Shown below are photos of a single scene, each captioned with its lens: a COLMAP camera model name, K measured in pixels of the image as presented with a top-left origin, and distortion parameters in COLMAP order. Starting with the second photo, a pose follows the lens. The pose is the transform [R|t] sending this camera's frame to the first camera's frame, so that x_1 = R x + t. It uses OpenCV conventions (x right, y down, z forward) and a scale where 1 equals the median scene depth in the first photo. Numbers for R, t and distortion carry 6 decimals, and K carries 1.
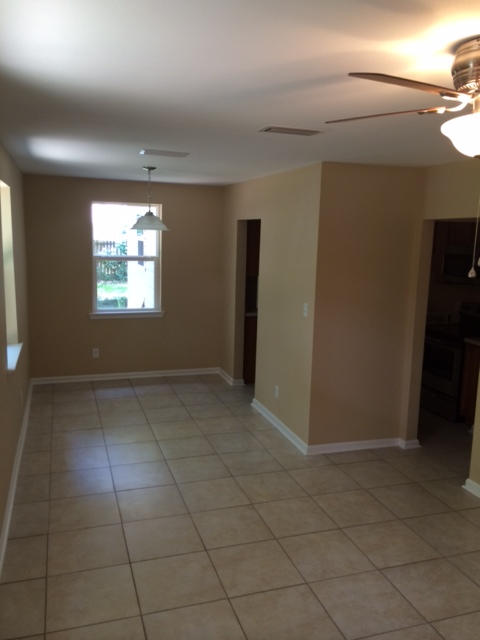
lens RADIAL K [[548.0, 0, 234.5], [0, 548.0, 316.7], [0, 0, 1]] dist [0.003681, -0.018896]
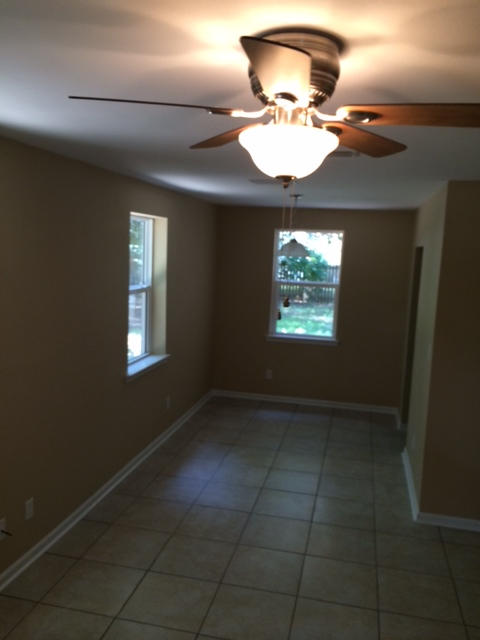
lens RADIAL K [[548.0, 0, 236.2], [0, 548.0, 324.6], [0, 0, 1]] dist [0.003681, -0.018896]
pose [[0.855754, 0.084096, -0.510503, 0.281605], [-0.101673, 0.994796, -0.006560, -0.018294], [0.507295, 0.057518, 0.859851, 0.096899]]
